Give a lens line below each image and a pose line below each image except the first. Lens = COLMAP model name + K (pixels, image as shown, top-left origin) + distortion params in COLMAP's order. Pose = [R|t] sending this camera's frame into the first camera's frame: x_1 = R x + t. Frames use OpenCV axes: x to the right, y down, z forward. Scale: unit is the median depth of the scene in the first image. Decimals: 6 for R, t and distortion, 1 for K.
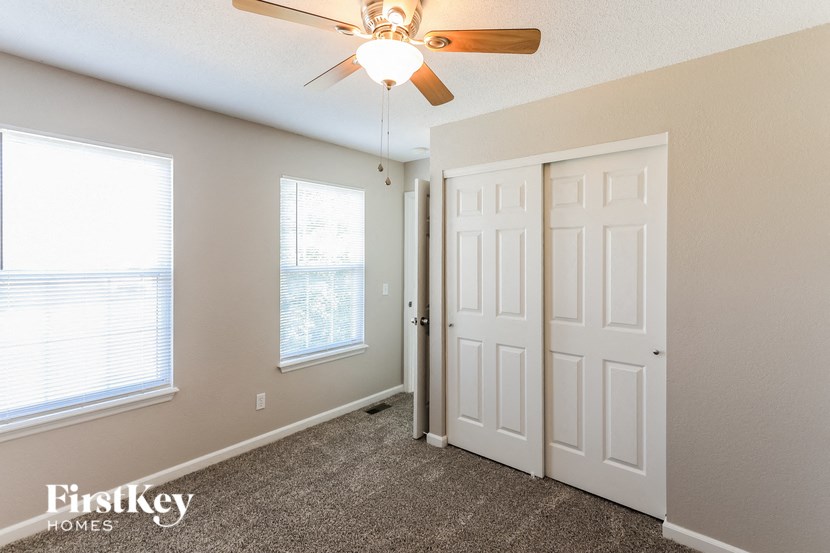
lens RADIAL K [[385.4, 0, 413.3], [0, 385.4, 257.1], [0, 0, 1]] dist [-0.001782, 0.000054]
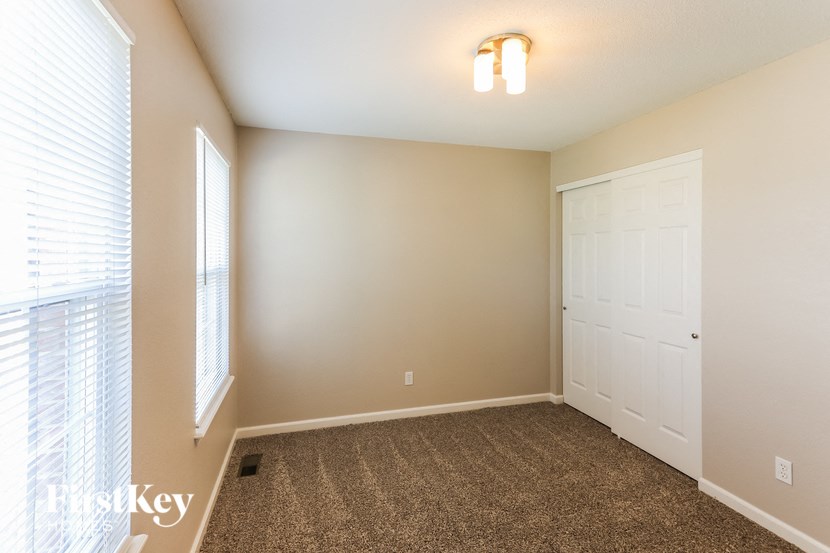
lens RADIAL K [[401.8, 0, 413.9], [0, 401.8, 257.6], [0, 0, 1]] dist [0.012980, 0.000075]
pose [[0.828229, 0.007780, -0.560336, 0.426913], [-0.006728, 0.999970, 0.003940, 0.009782], [0.560350, 0.000506, 0.828256, -0.365483]]
